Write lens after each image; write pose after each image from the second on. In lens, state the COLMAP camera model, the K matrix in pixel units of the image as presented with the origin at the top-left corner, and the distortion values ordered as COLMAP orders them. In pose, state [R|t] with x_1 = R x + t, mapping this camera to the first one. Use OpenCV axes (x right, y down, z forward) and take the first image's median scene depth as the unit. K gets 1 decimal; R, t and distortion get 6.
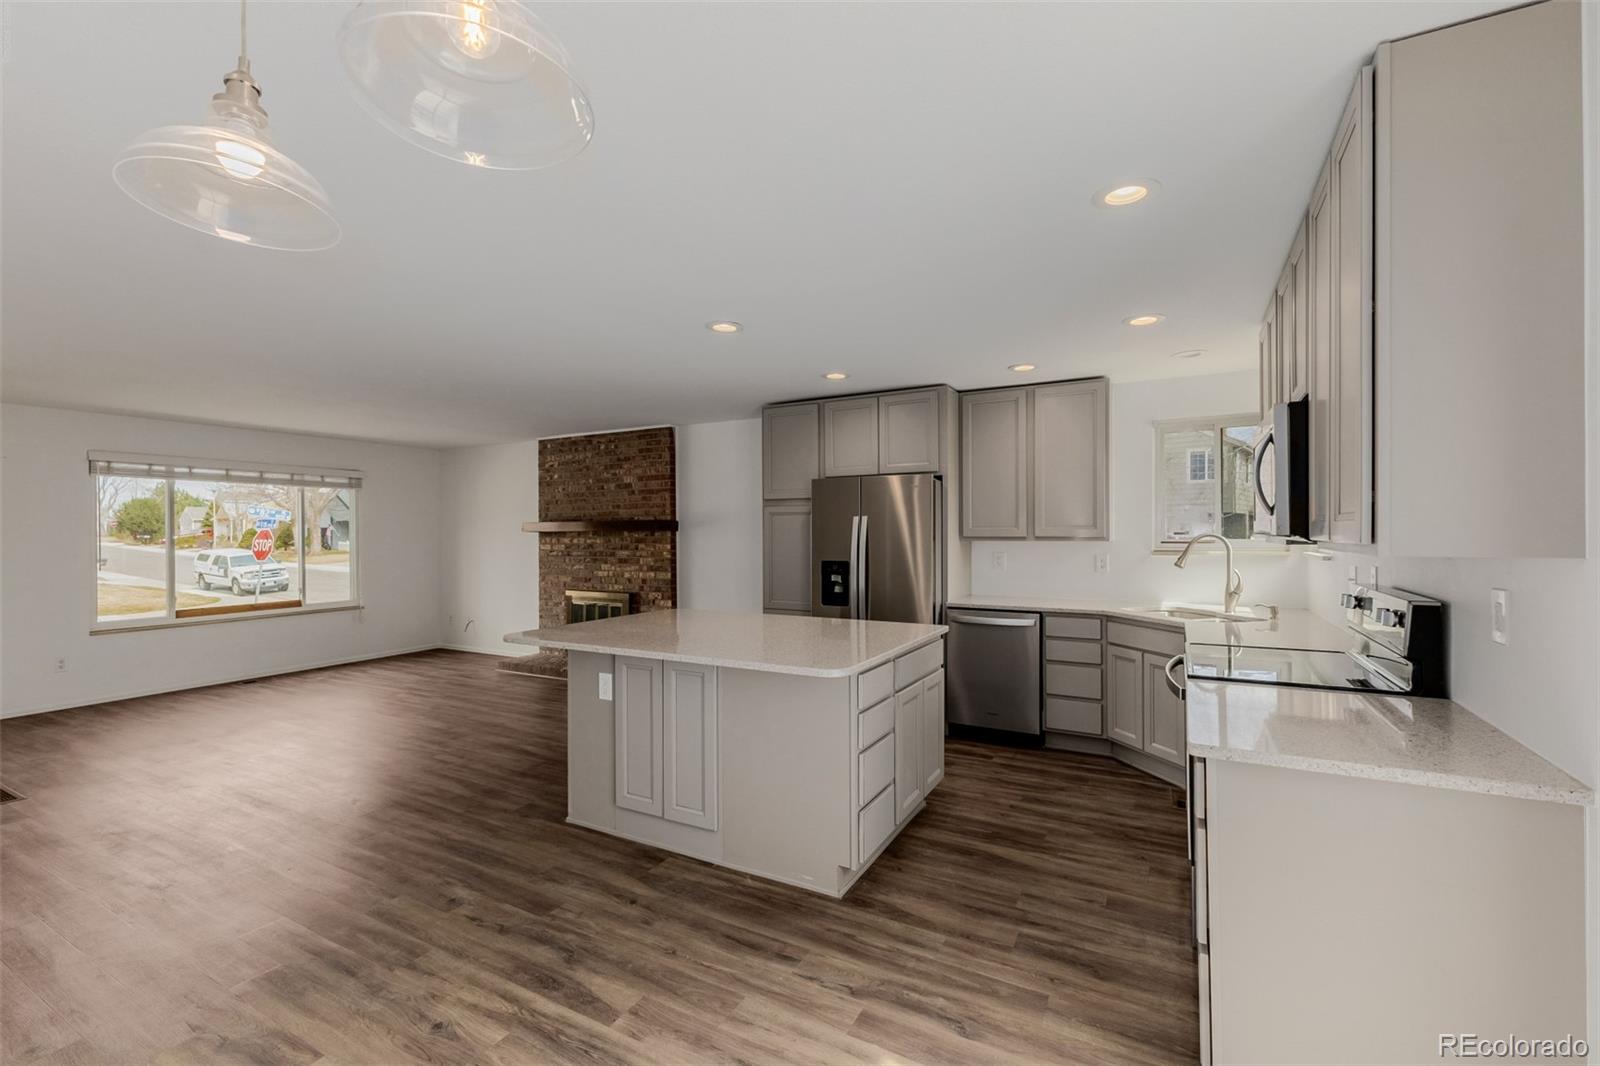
lens RADIAL K [[690.2, 0, 802.9], [0, 690.2, 531.0], [0, 0, 1]] dist [0.005453, -0.001323]
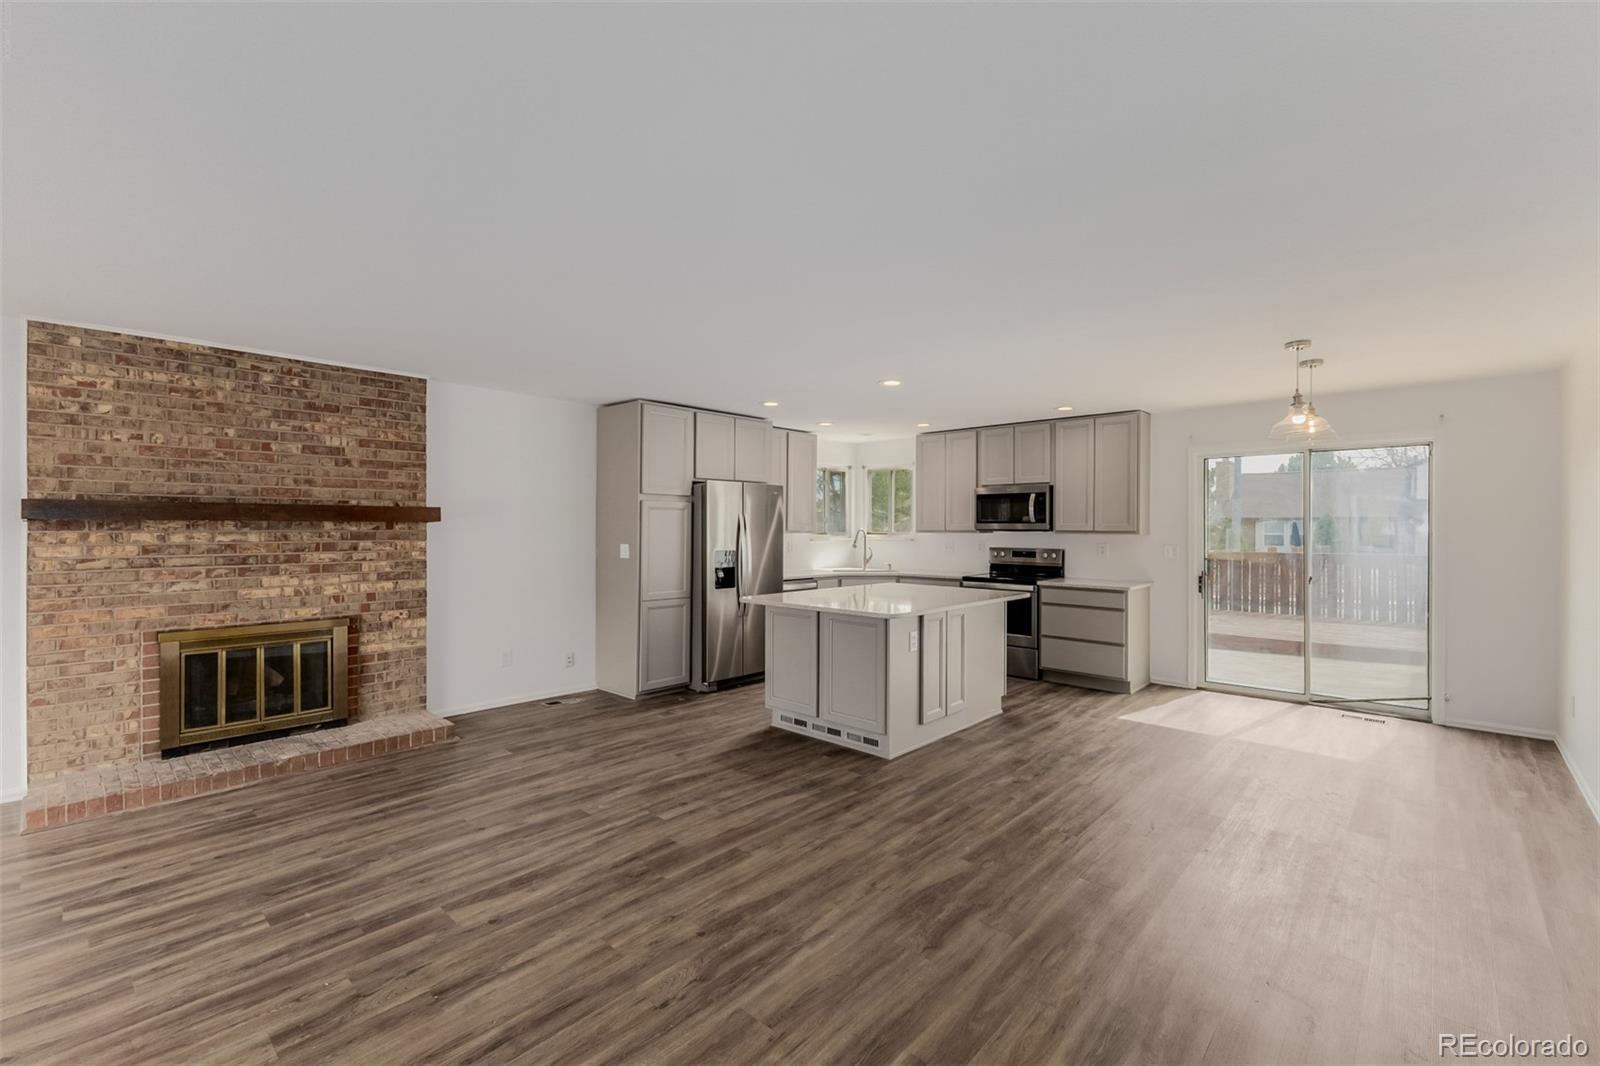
lens RADIAL K [[690.2, 0, 802.9], [0, 690.2, 531.0], [0, 0, 1]] dist [0.005453, -0.001323]
pose [[0.229752, 0.002162, 0.973247, -0.787626], [-0.005712, 0.999983, -0.000873, 0.007069], [-0.973232, -0.005358, 0.229760, 0.433945]]
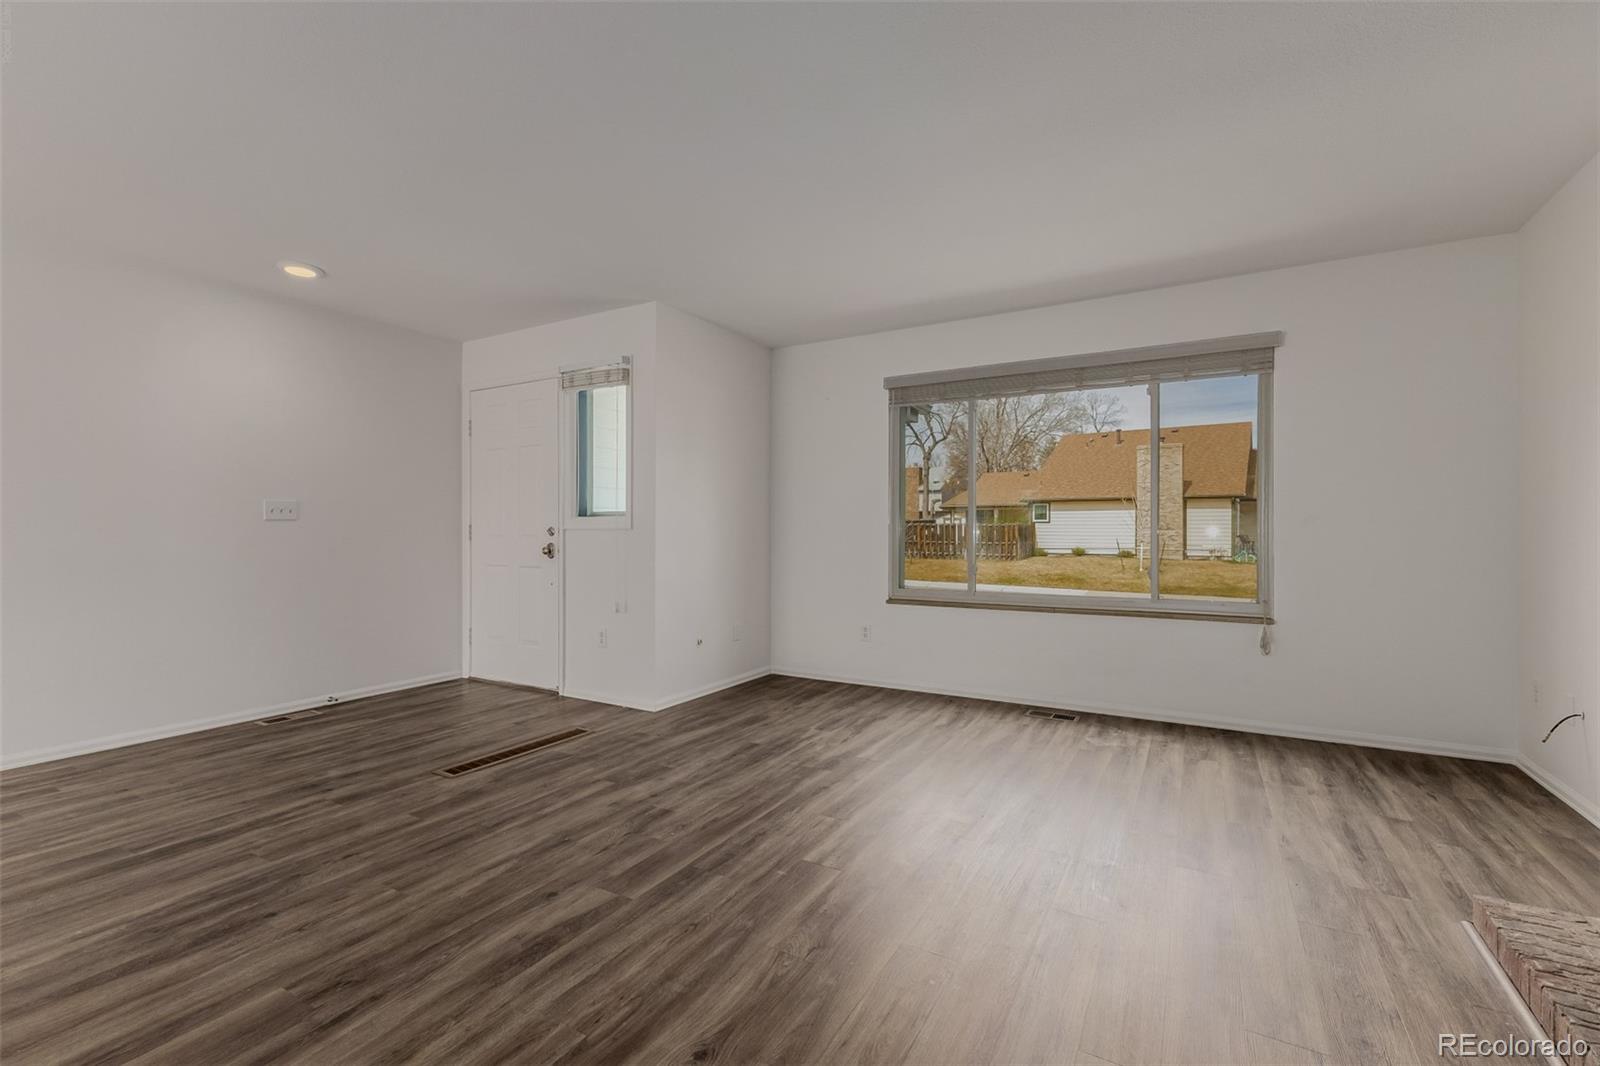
lens RADIAL K [[690.2, 0, 802.9], [0, 690.2, 531.0], [0, 0, 1]] dist [0.005453, -0.001323]
pose [[-0.013728, 0.006405, -0.999885, -0.182101], [-0.001210, 0.999979, 0.006422, 0.052577], [0.999905, 0.001298, -0.013720, 0.782556]]
